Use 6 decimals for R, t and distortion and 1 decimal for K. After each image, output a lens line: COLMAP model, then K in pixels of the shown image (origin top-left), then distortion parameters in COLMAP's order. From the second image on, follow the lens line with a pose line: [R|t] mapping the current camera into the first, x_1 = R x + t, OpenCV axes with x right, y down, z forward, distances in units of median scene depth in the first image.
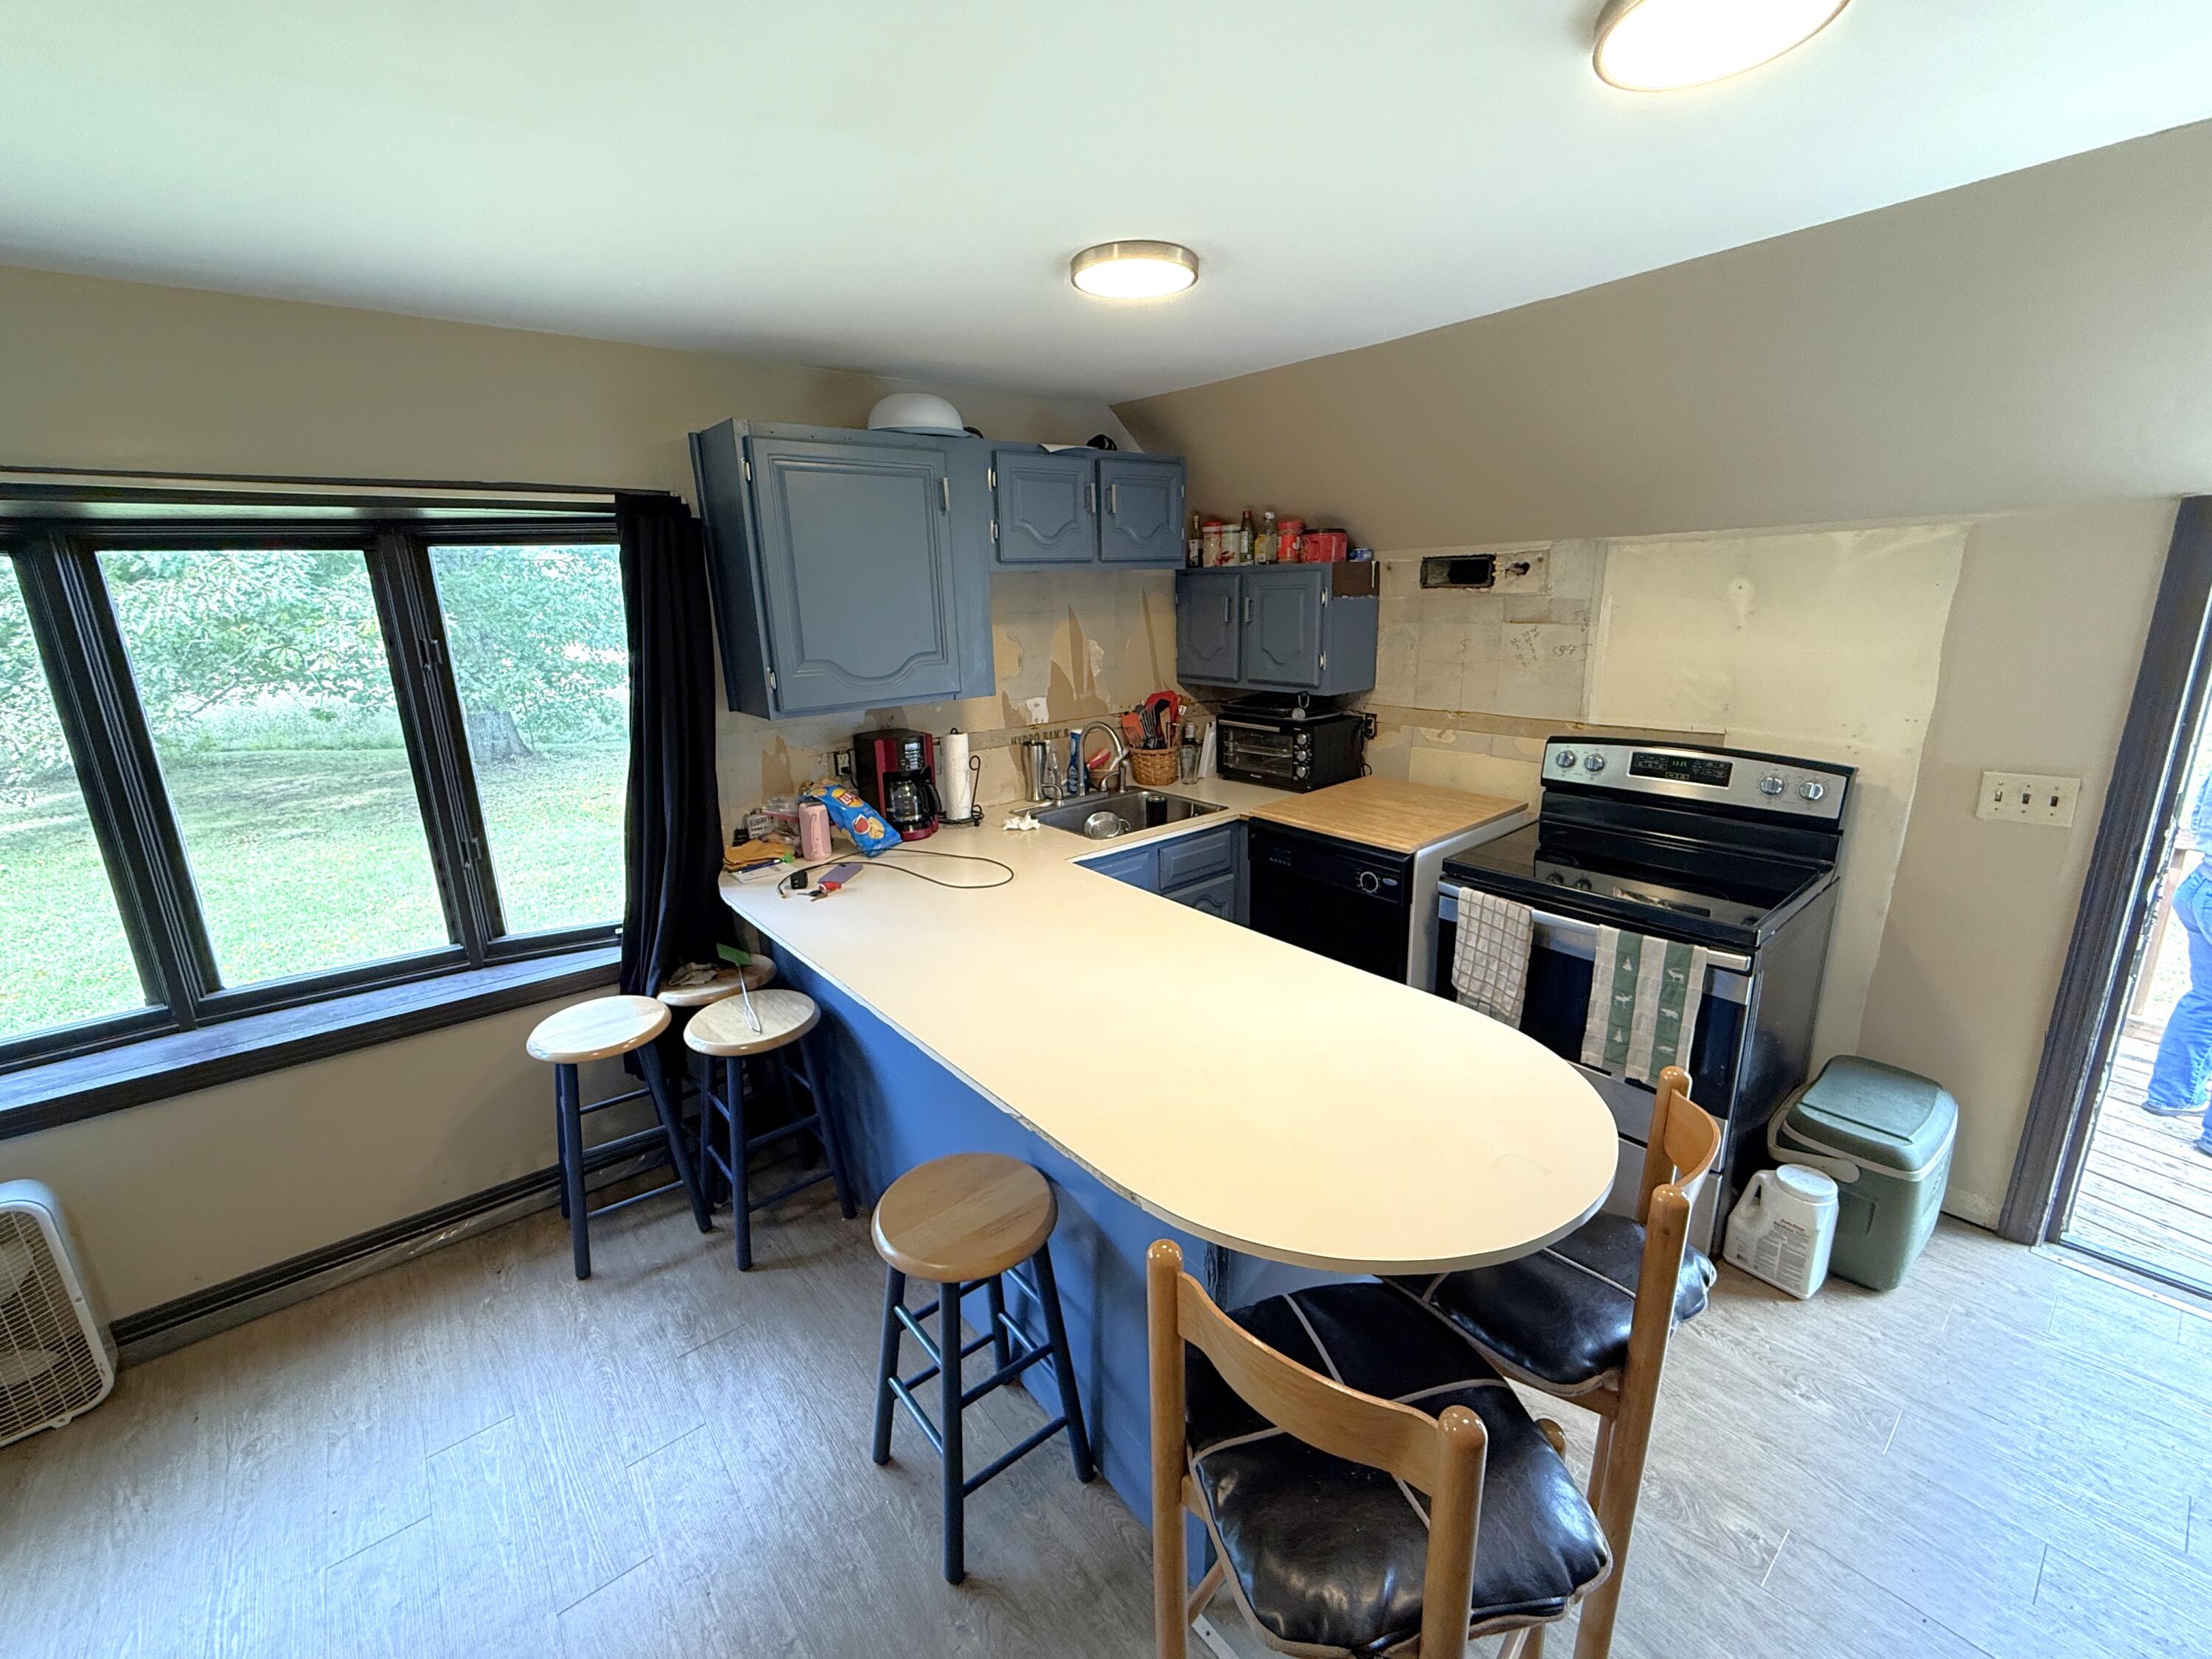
lens RADIAL K [[913.8, 0, 1106.0], [0, 913.8, 829.5], [0, 0, 1]] dist [-0.000881, -0.000138]
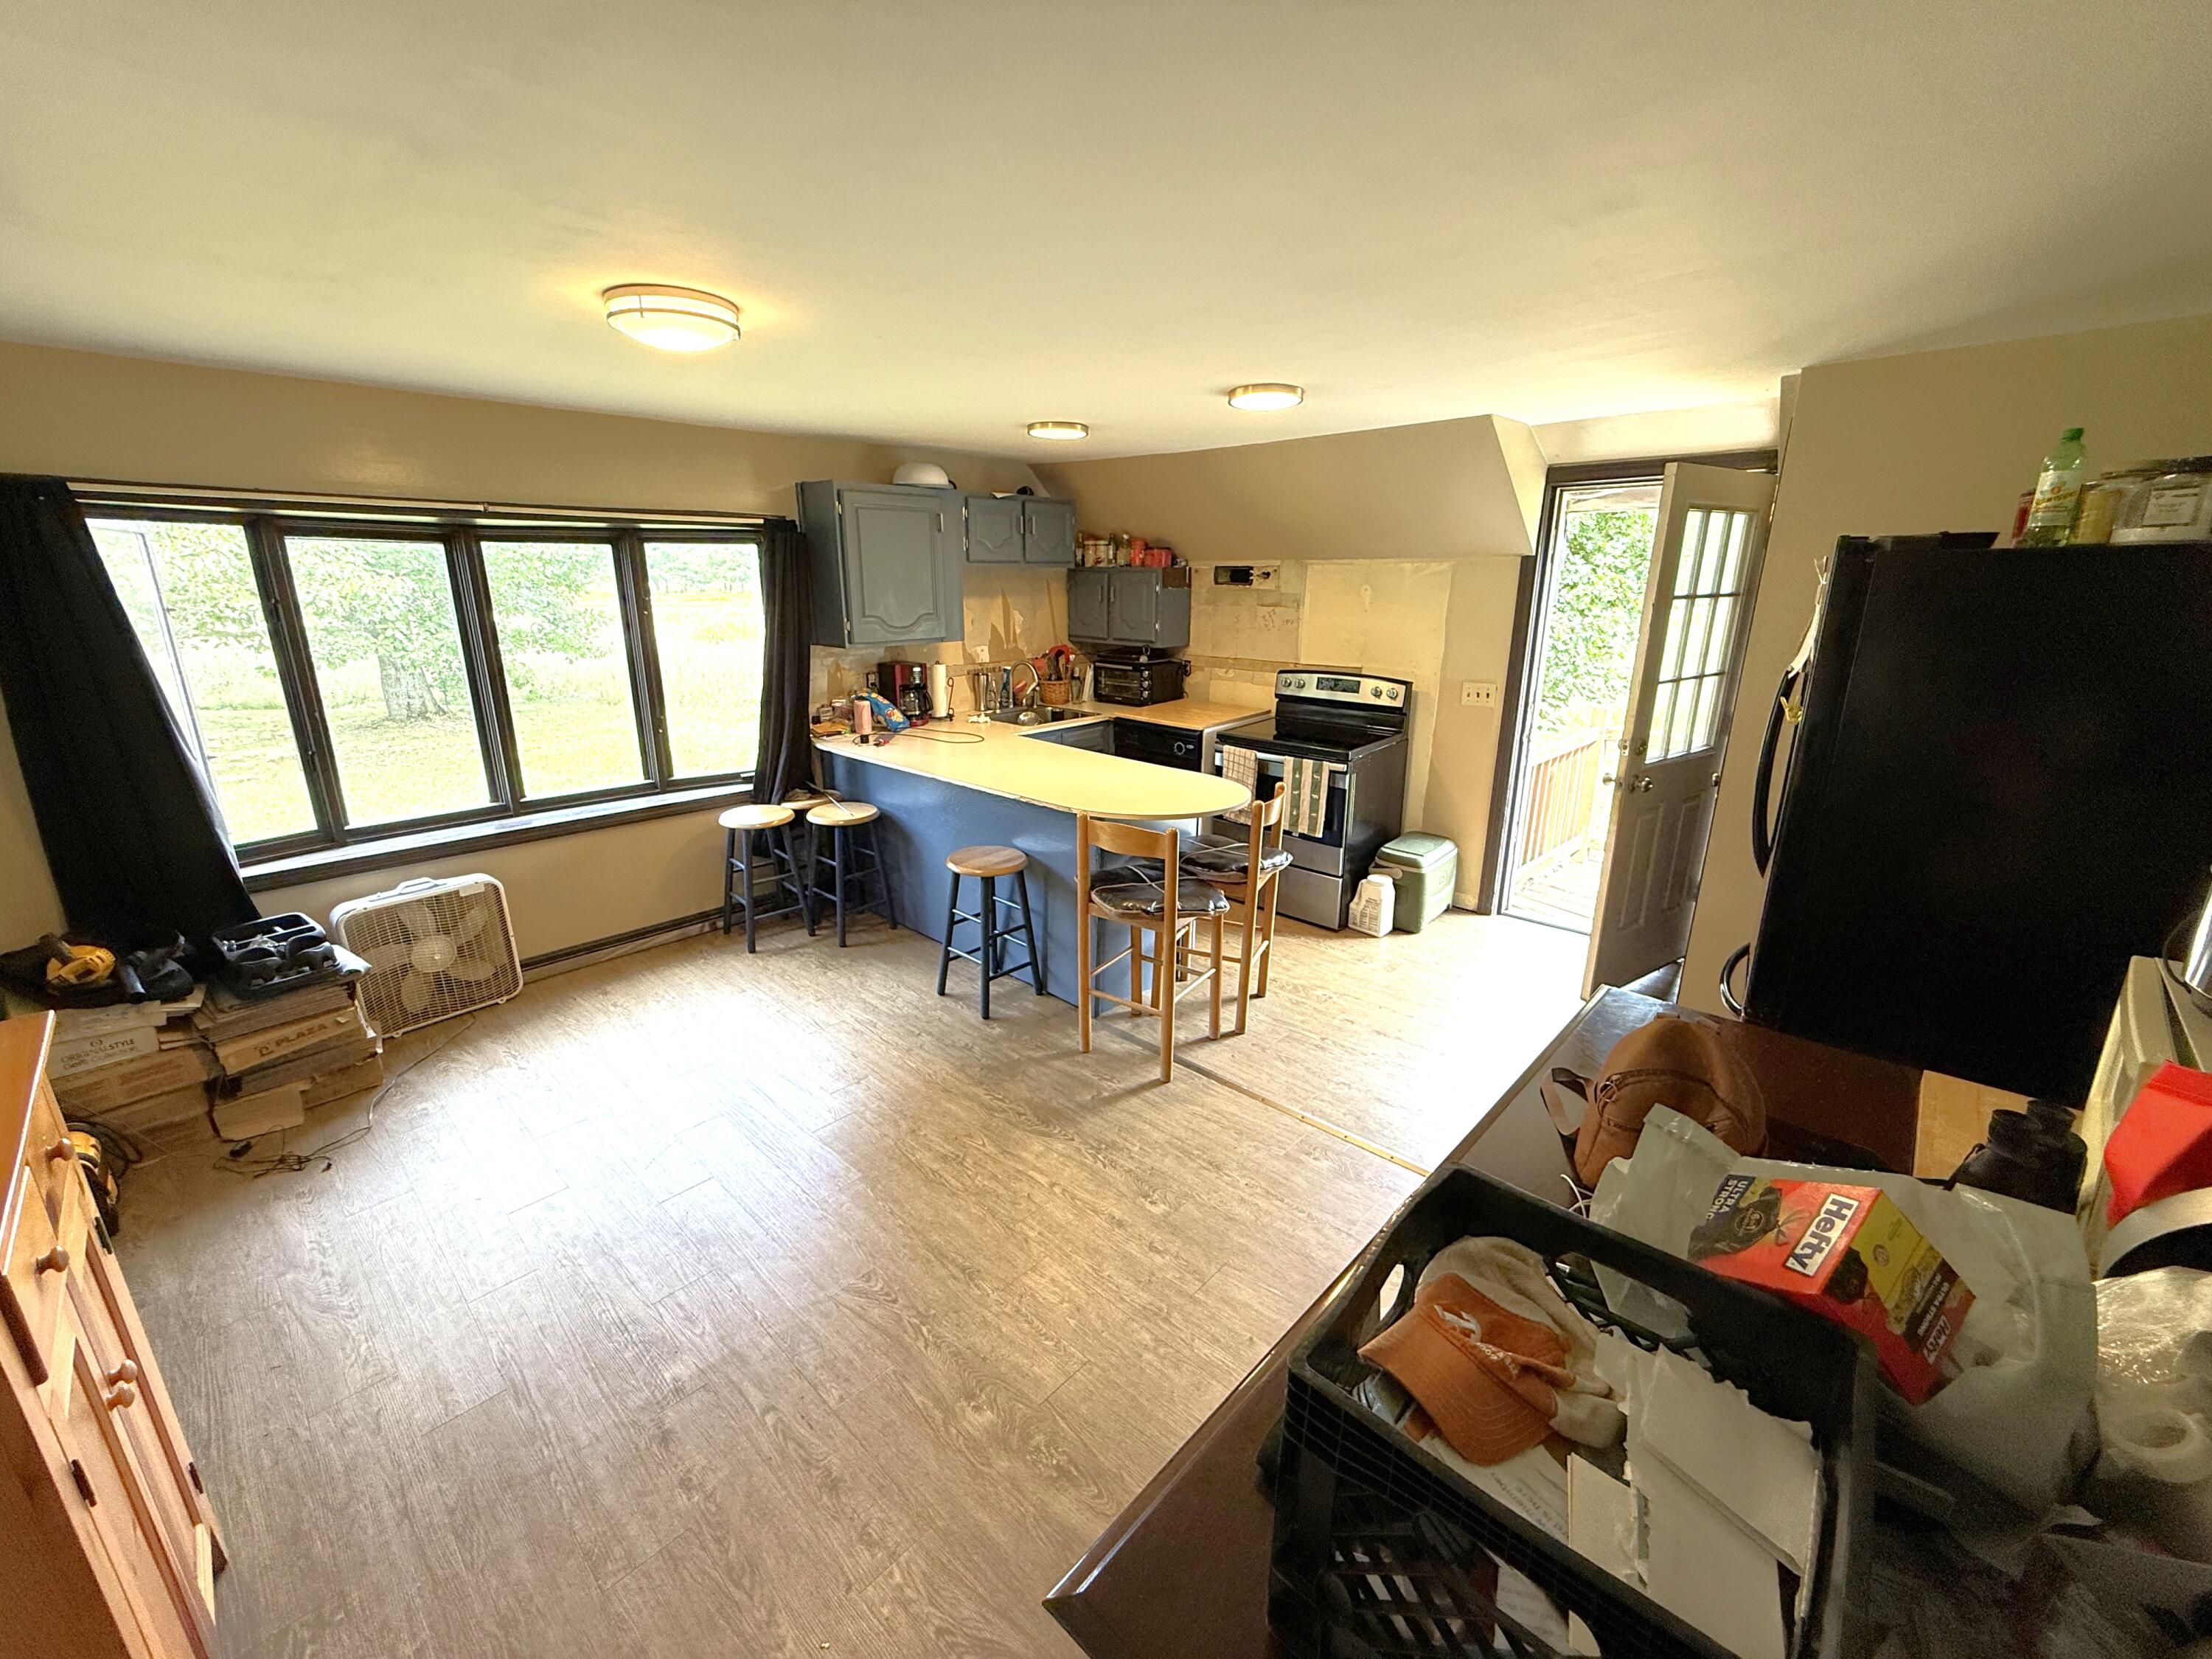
lens RADIAL K [[877.7, 0, 1106.0], [0, 877.7, 829.5], [0, 0, 1]] dist [-0.000264, -0.000035]
pose [[0.989881, -0.008271, 0.141656, -0.097723], [0.004627, 0.999650, 0.026030, 0.164424], [-0.141822, -0.025111, 0.989574, -0.664837]]
